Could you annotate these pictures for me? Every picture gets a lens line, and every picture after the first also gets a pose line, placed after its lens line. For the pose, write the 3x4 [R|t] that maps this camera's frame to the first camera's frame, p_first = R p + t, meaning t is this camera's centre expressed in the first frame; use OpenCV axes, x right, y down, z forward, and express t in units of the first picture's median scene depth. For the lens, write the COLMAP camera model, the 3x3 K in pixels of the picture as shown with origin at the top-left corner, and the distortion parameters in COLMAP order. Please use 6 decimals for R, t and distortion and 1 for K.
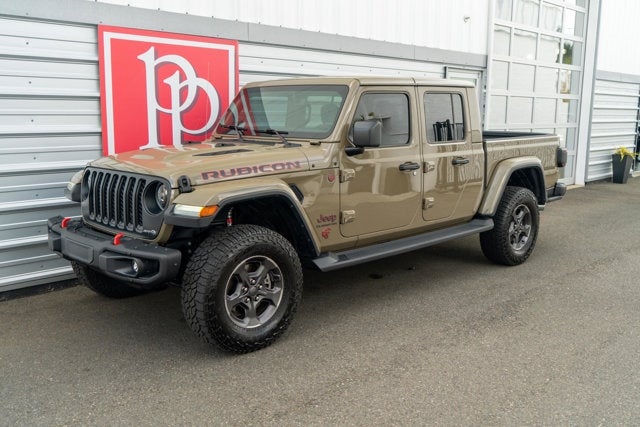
lens RADIAL K [[613.3, 0, 338.9], [0, 613.3, 226.8], [0, 0, 1]] dist [0.005244, 0.002183]
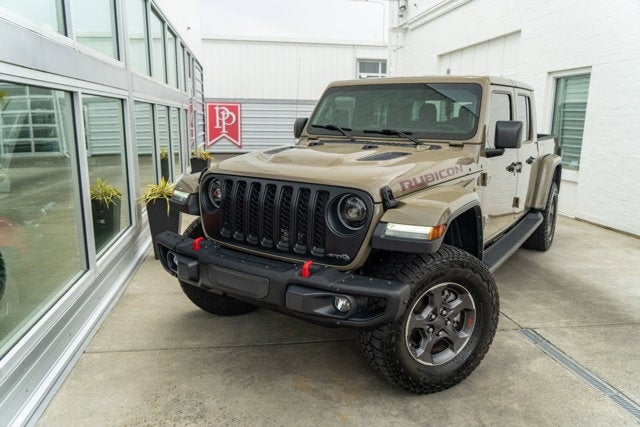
lens RADIAL K [[456.8, 0, 320.0], [0, 456.8, 213.5], [0, 0, 1]] dist [-0.004777, -0.001265]
pose [[0.984516, -0.030258, 0.172665, -0.350421], [0.026491, 0.999359, 0.024076, -0.050941], [-0.173283, -0.019129, 0.984686, 0.329815]]
